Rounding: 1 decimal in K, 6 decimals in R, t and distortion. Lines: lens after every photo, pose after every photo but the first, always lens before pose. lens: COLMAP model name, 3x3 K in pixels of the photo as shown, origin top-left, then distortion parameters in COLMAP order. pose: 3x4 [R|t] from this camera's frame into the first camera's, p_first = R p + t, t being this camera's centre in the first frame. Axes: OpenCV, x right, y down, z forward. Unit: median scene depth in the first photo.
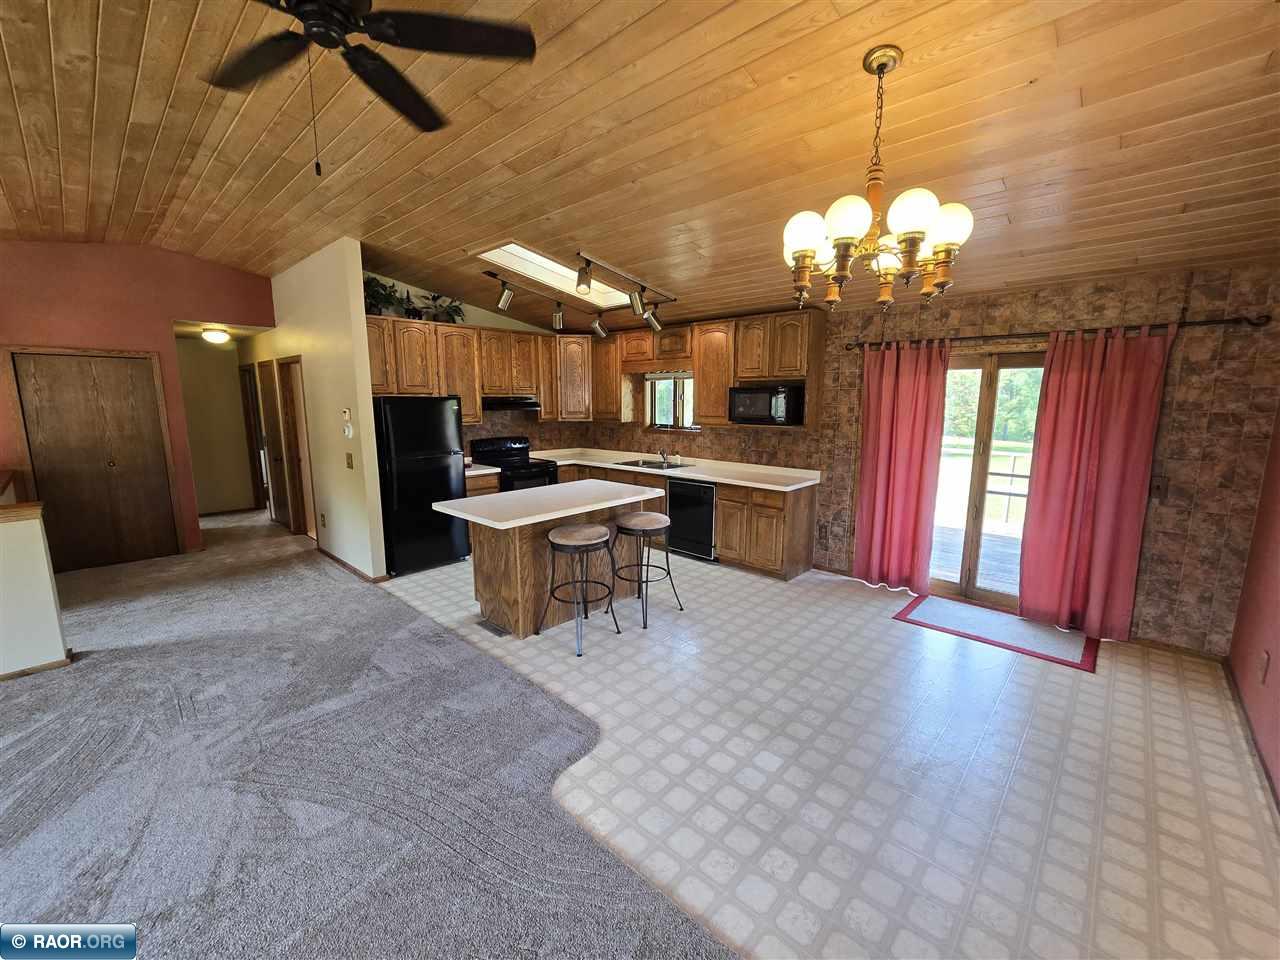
lens RADIAL K [[523.0, 0, 640.0], [0, 523.0, 480.0], [0, 0, 1]] dist [-0.000181, -0.002325]
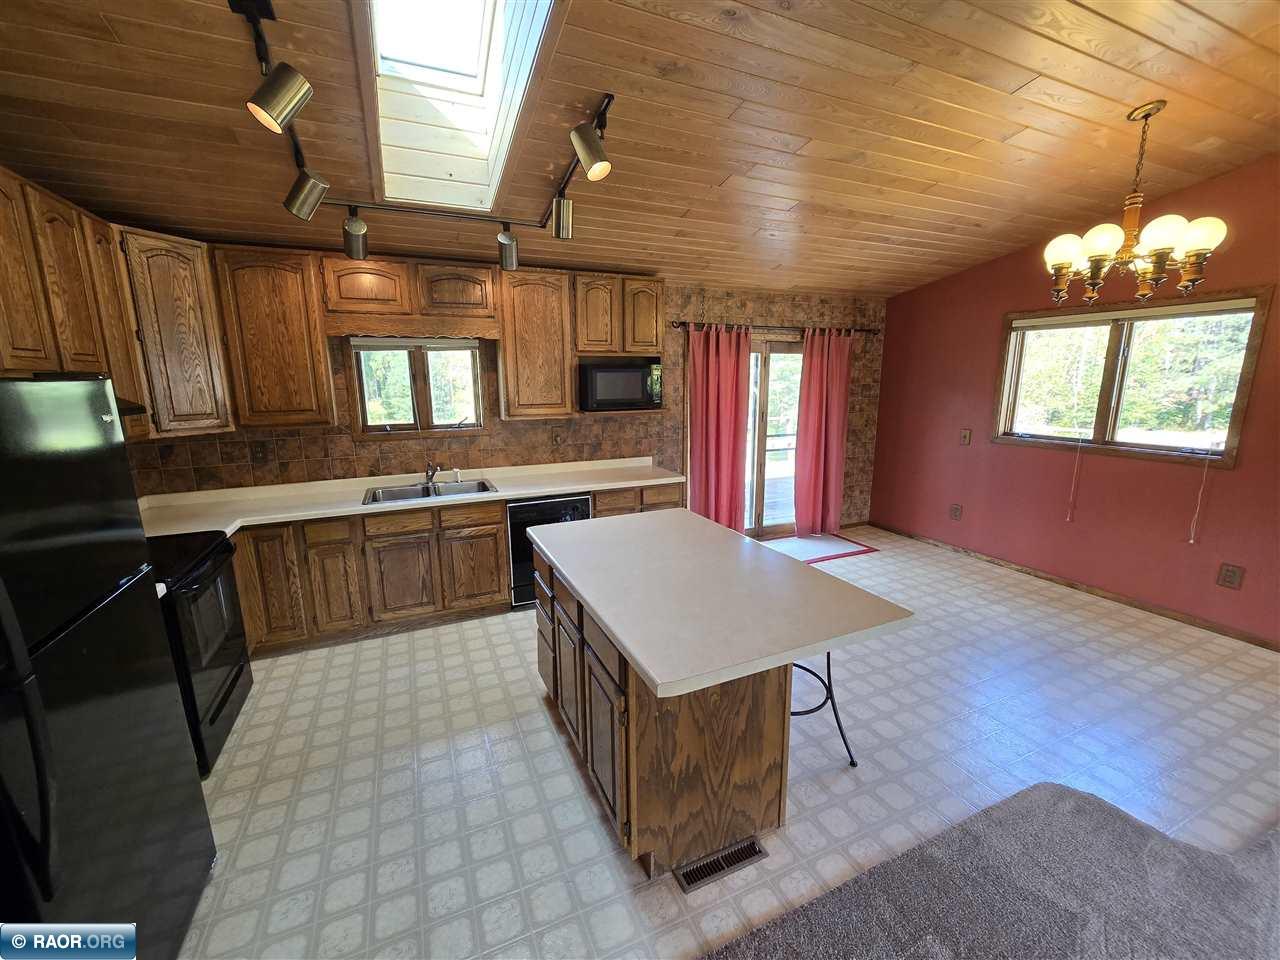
lens RADIAL K [[519.2, 0, 637.2], [0, 519.2, 480.5], [0, 0, 1]] dist [-0.001343, -0.000280]
pose [[0.391154, -0.181084, 0.902334, -0.593124], [0.153575, 0.979547, 0.130006, -0.115061], [-0.907421, 0.087724, 0.410964, 0.745673]]
